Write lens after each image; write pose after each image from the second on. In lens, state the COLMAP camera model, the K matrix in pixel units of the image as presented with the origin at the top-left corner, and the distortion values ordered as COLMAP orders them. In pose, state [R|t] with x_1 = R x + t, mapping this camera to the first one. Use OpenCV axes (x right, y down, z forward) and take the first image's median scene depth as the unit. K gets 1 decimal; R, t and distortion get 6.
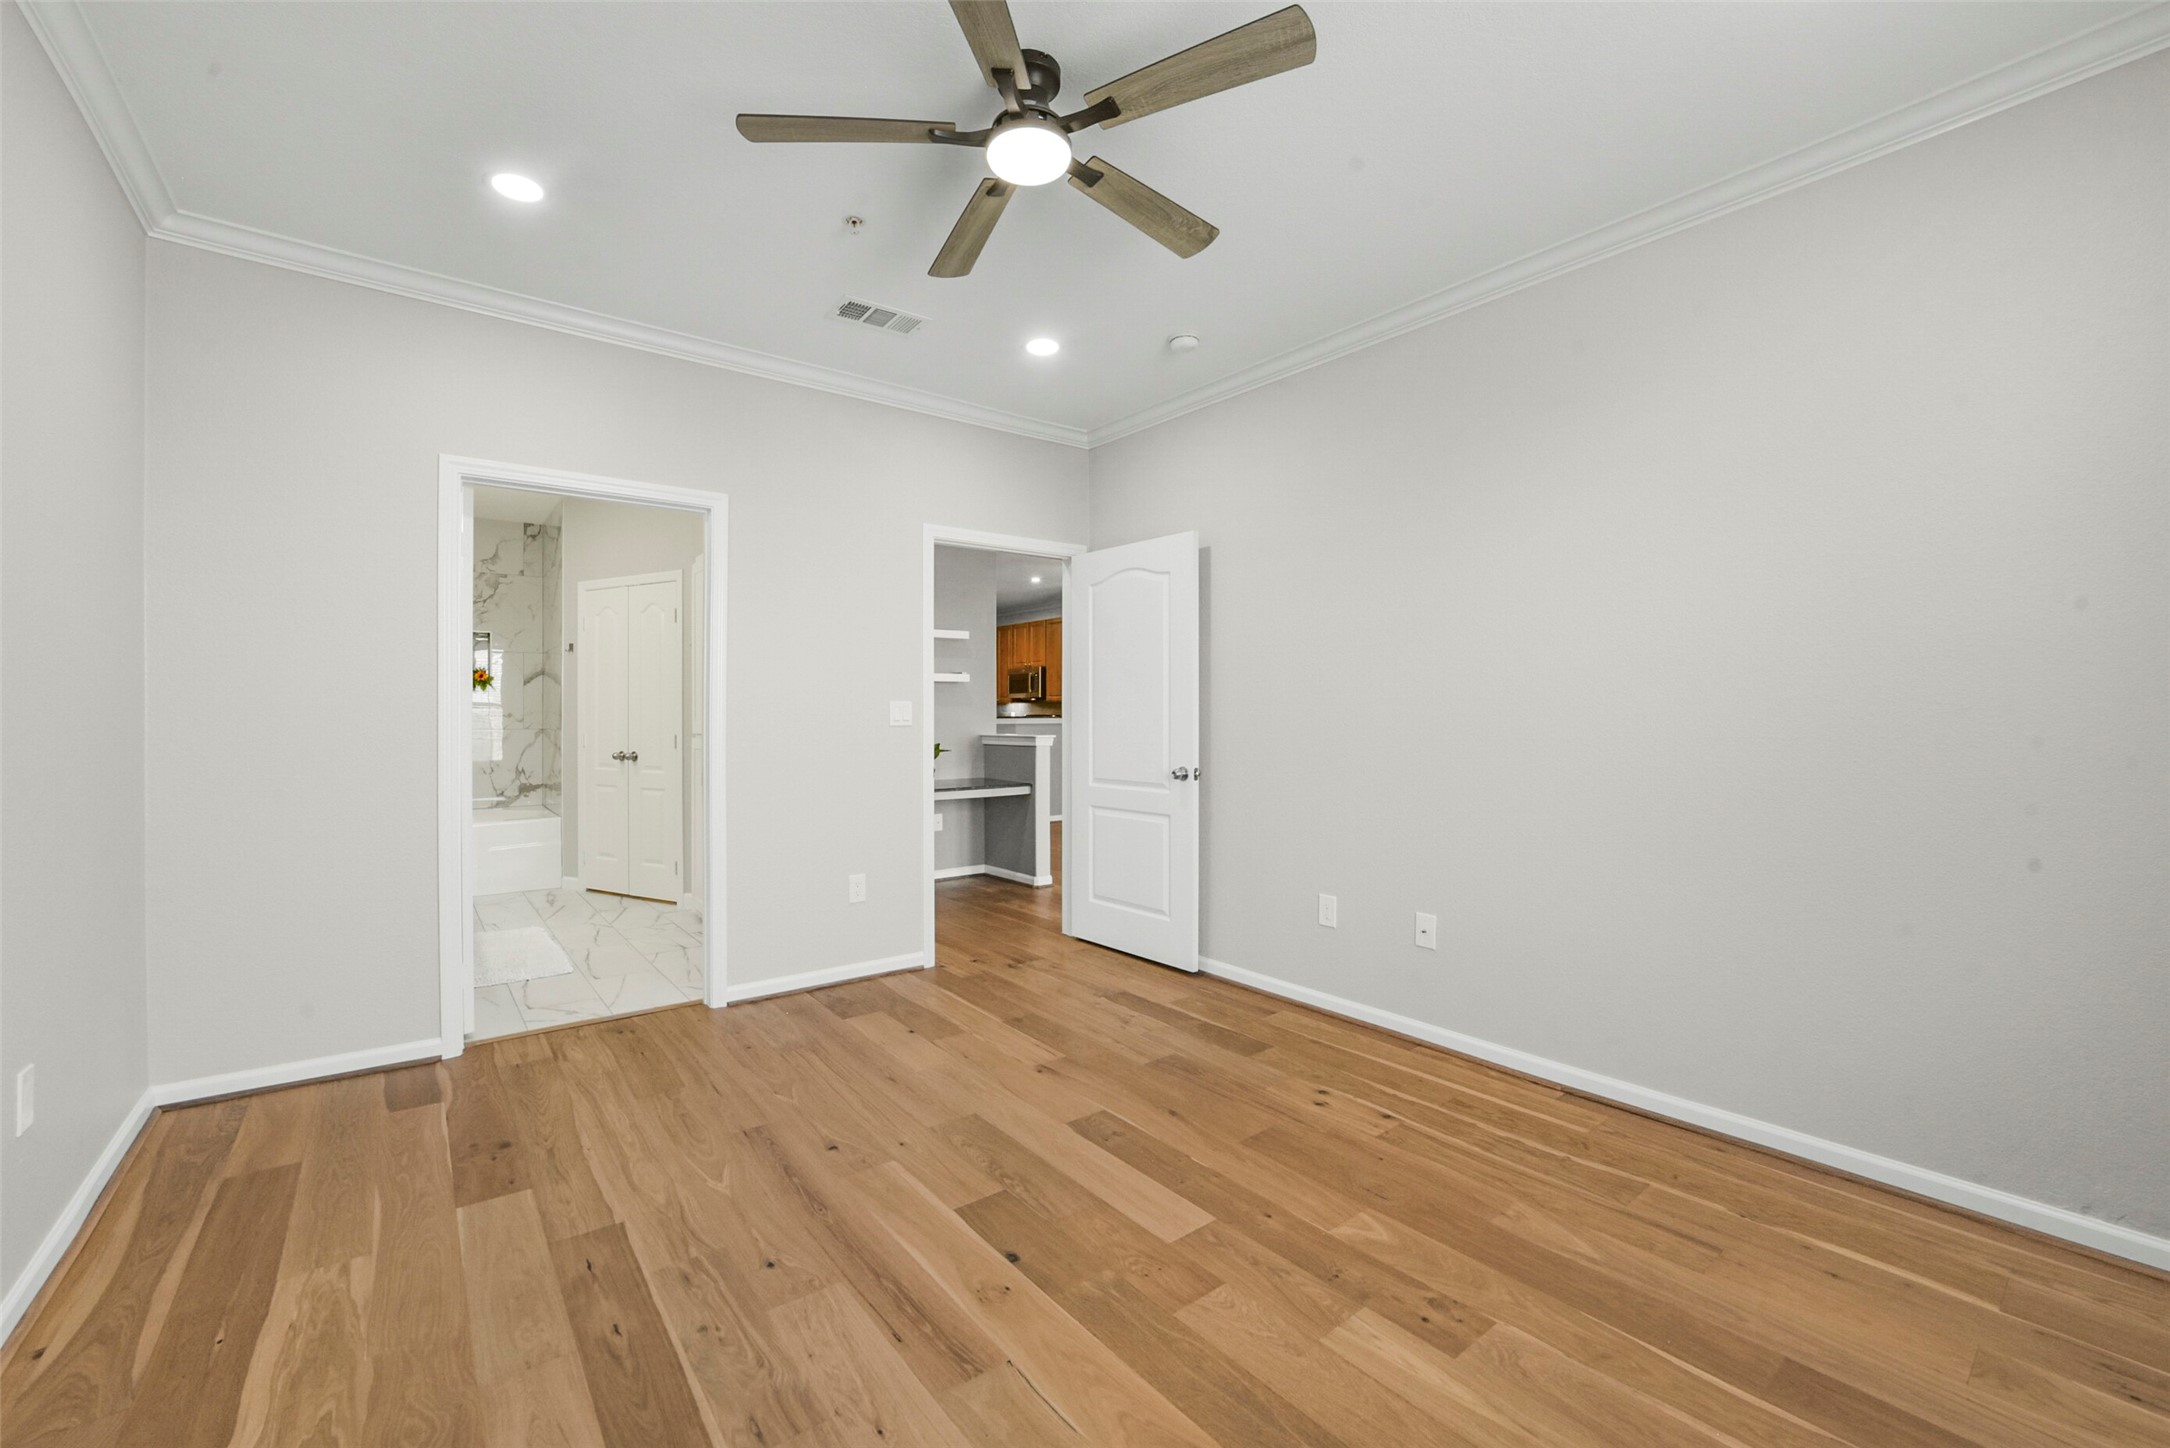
lens RADIAL K [[867.7, 0, 1069.3], [0, 867.7, 720.8], [0, 0, 1]] dist [-0.034731, 0.005572]
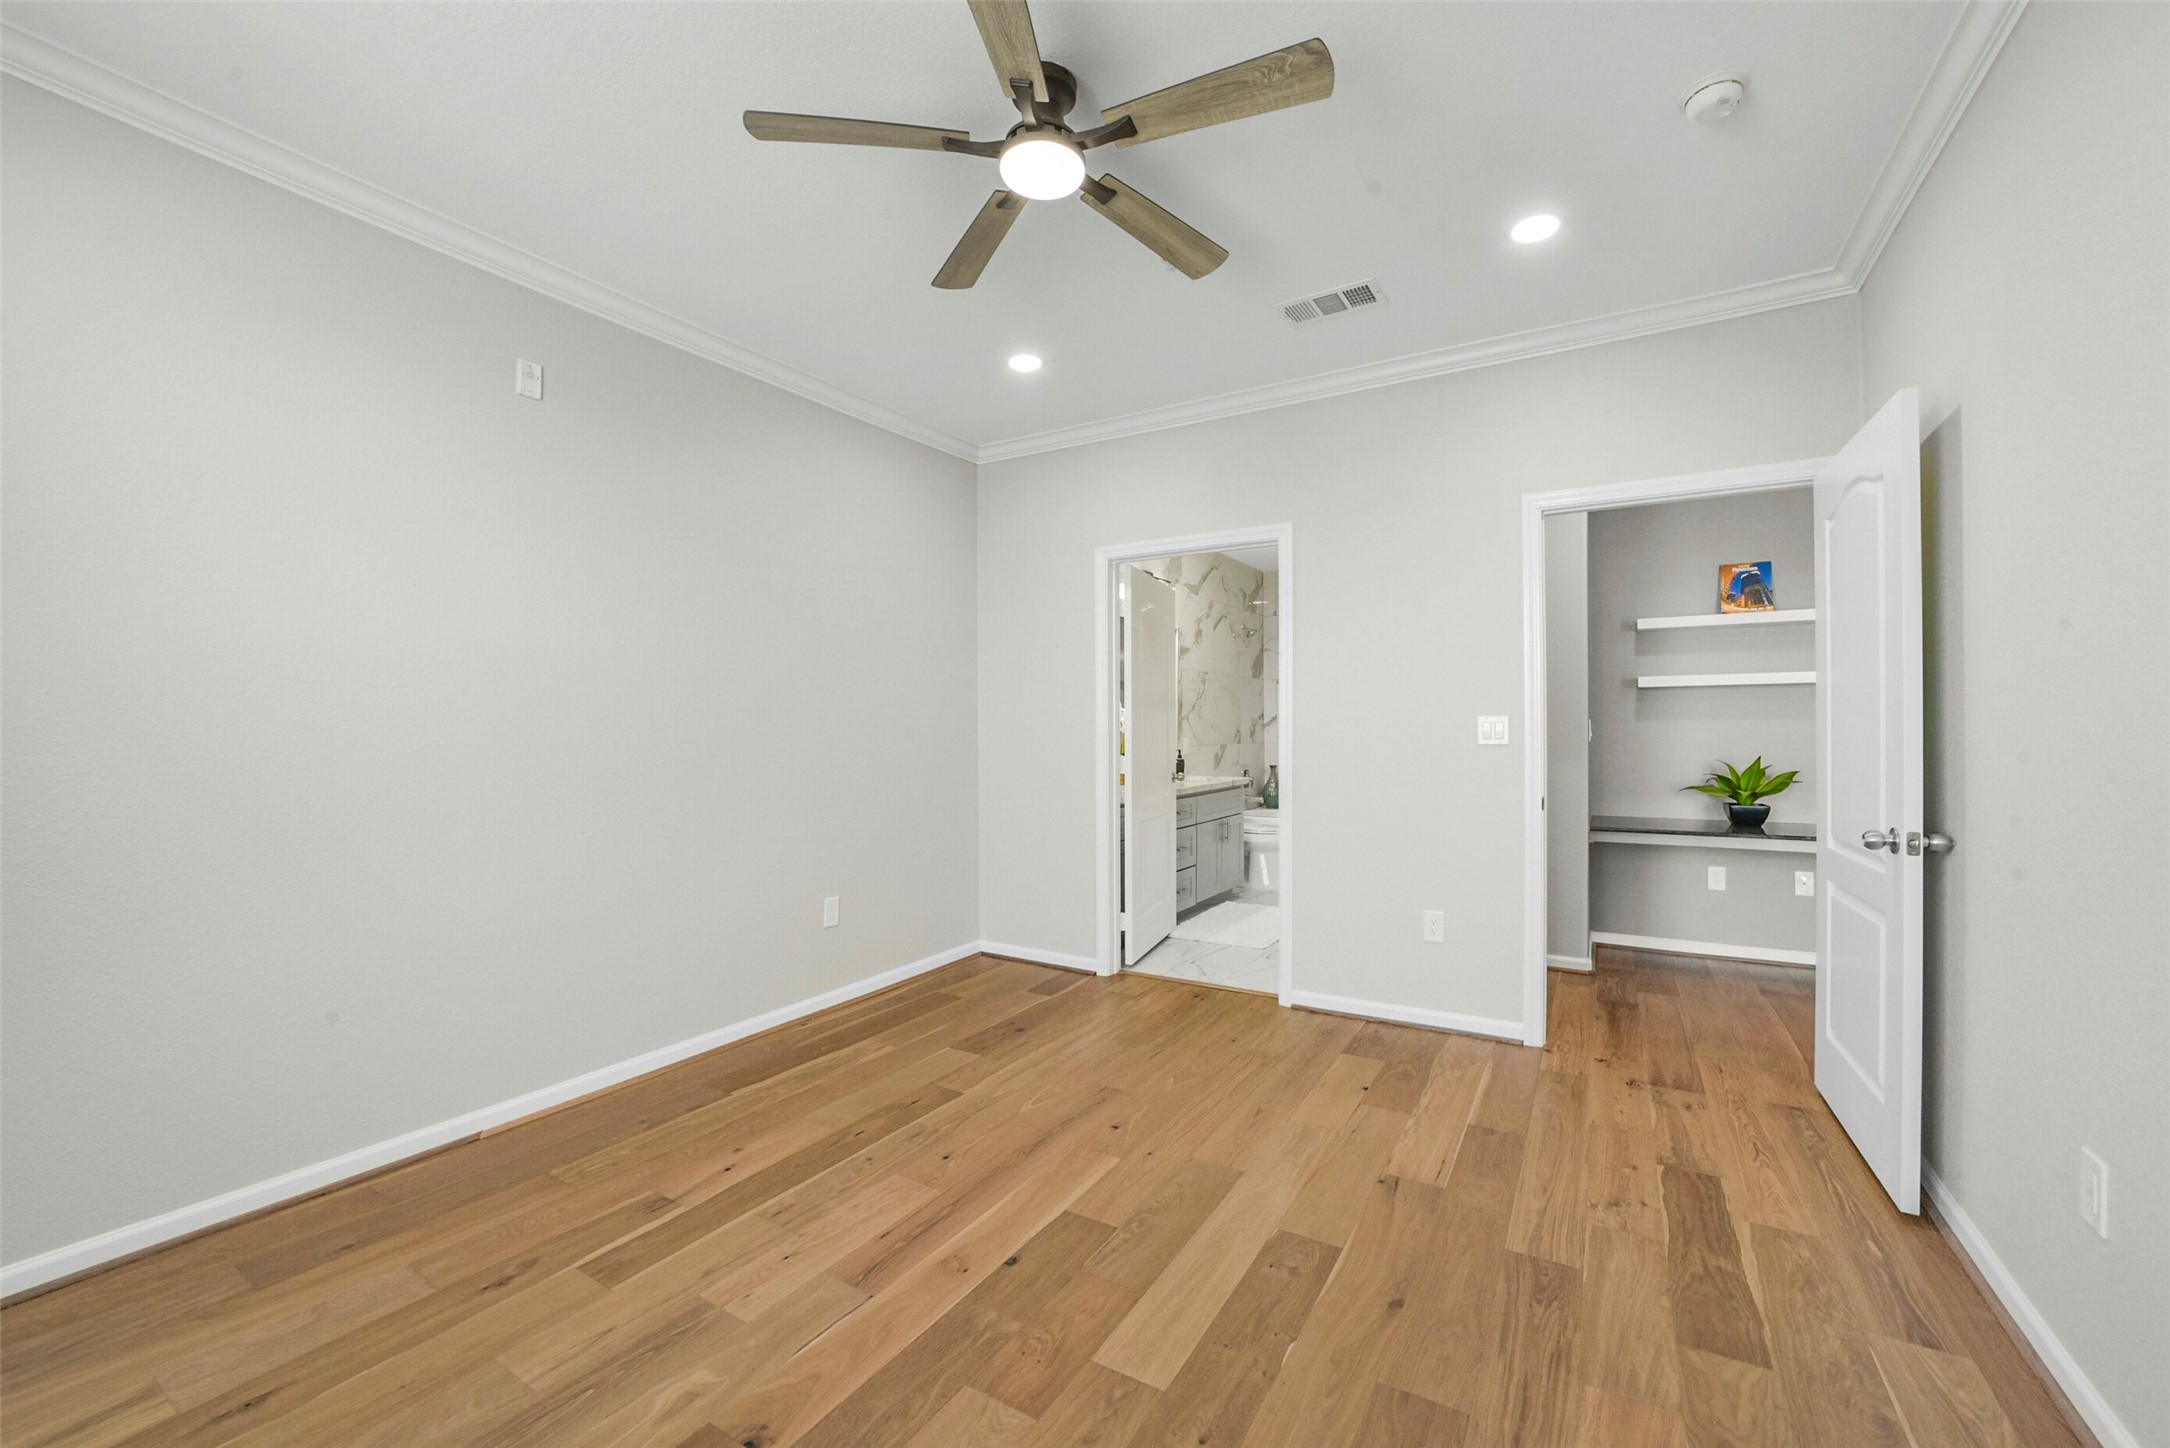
lens RADIAL K [[867.7, 0, 1096.9], [0, 867.7, 733.4], [0, 0, 1]] dist [-0.034731, 0.005572]
pose [[0.364857, 0.001631, -0.931062, 0.636532], [-0.004923, 0.999988, -0.000178, -0.004382], [0.931051, 0.004648, 0.364860, 0.493166]]
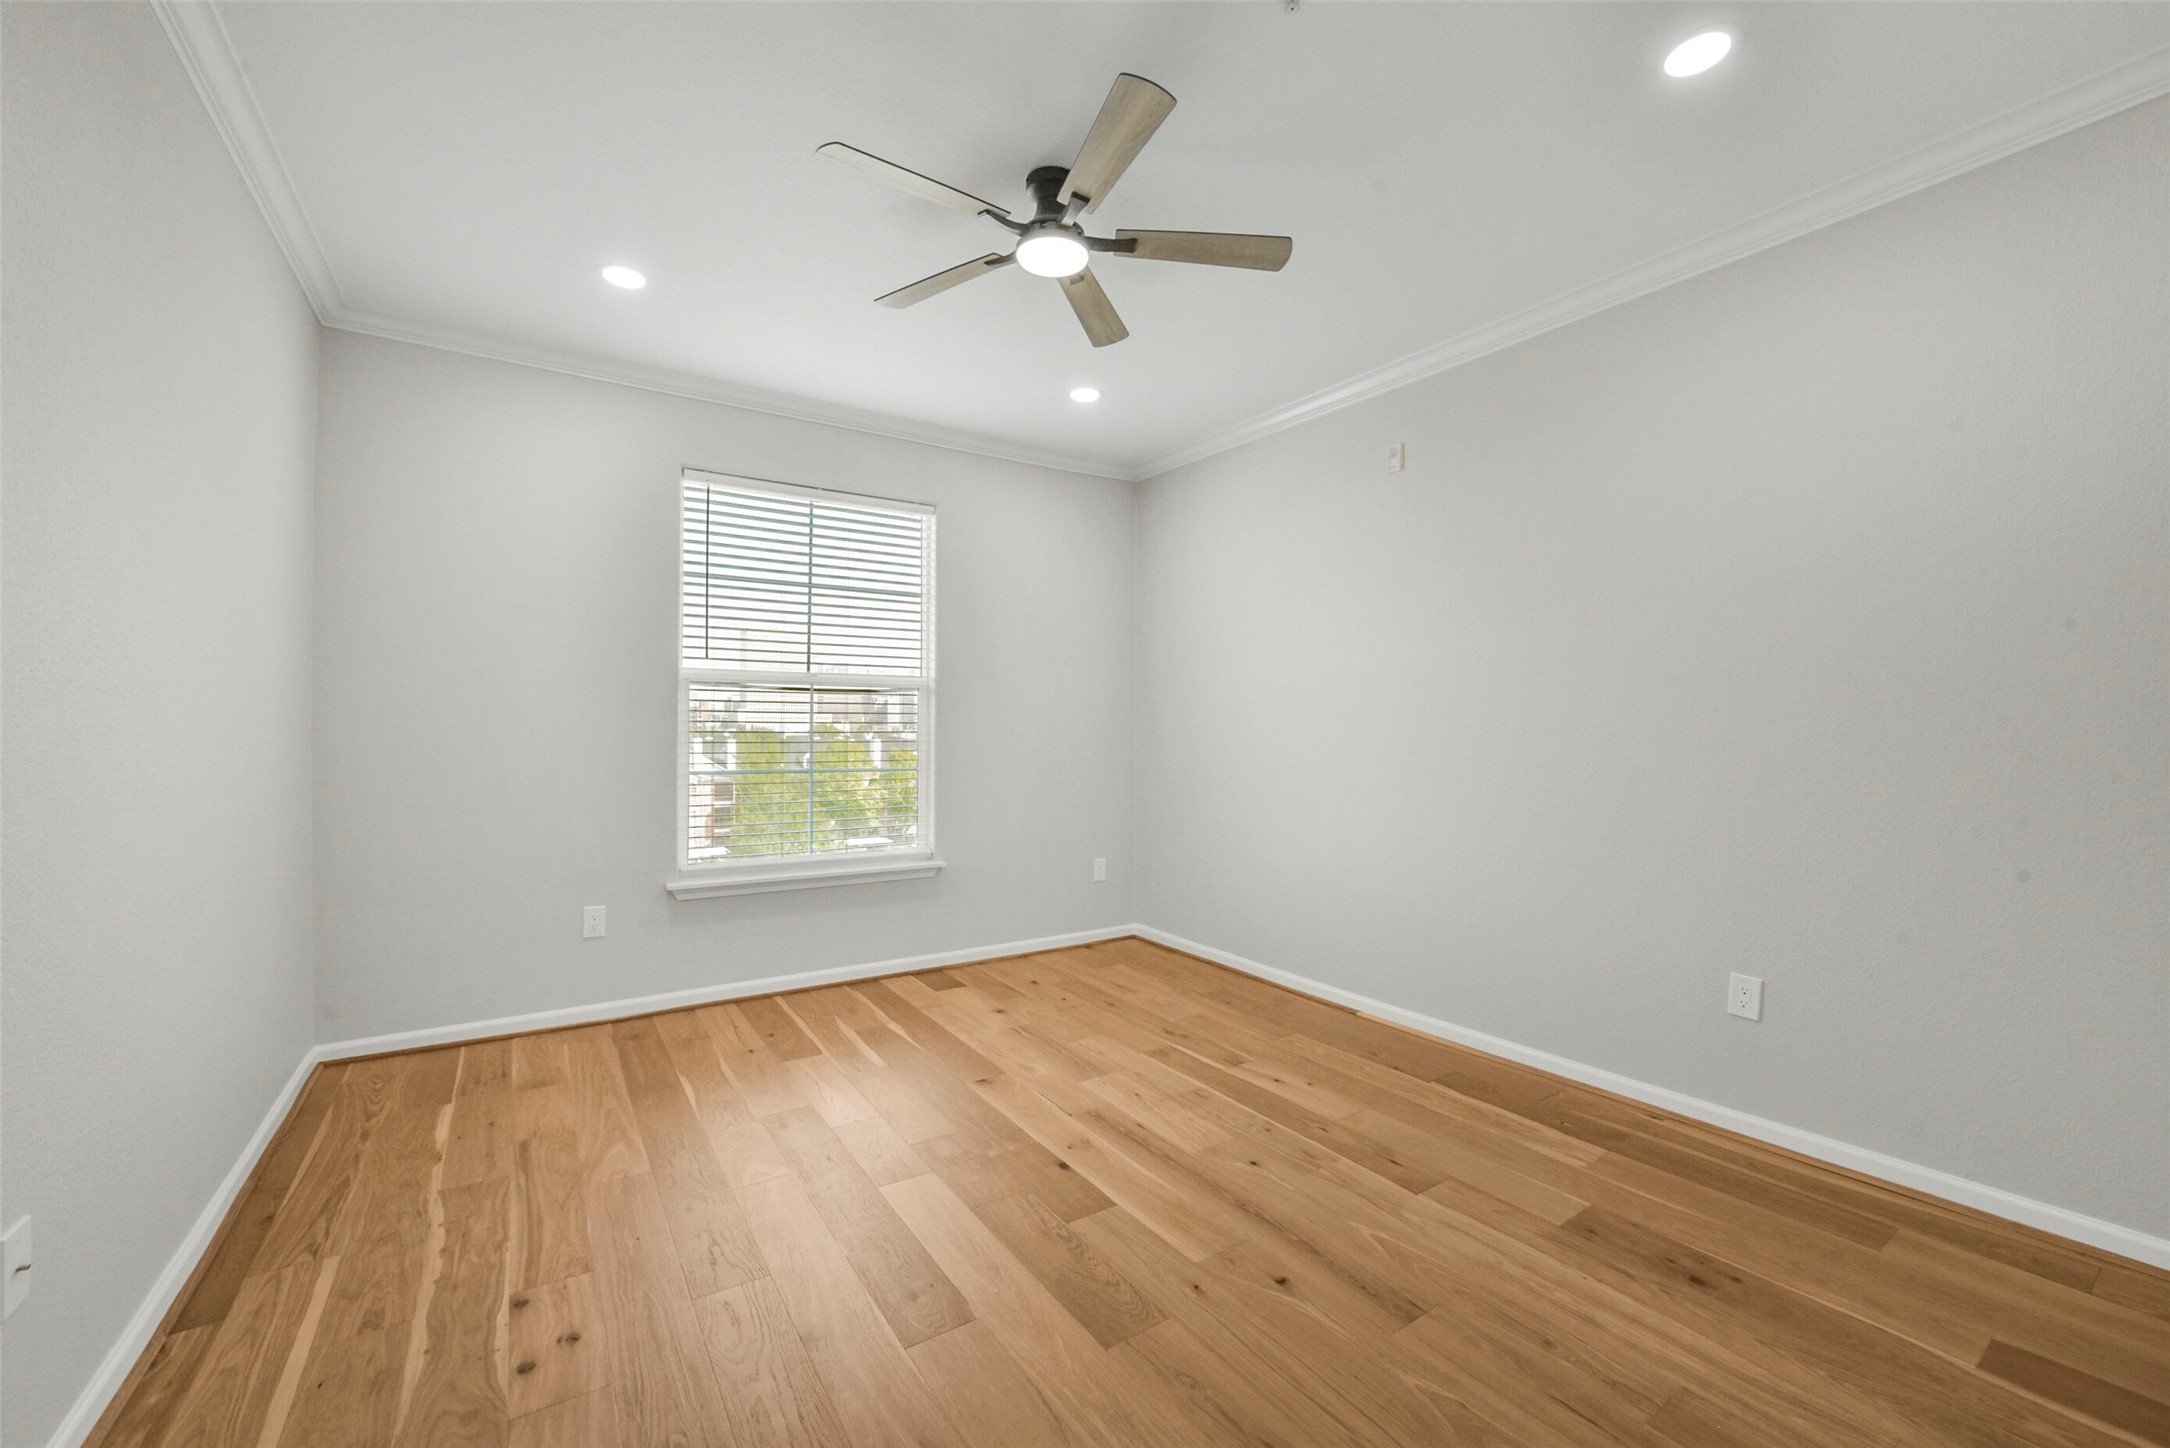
lens RADIAL K [[867.7, 0, 1082.8], [0, 867.7, 727.8], [0, 0, 1]] dist [-0.034731, 0.005572]
pose [[-0.996476, -0.001447, 0.083870, -0.136096], [-0.000620, 0.999951, 0.009887, -0.016015], [-0.083881, 0.009800, -0.996428, 1.539452]]
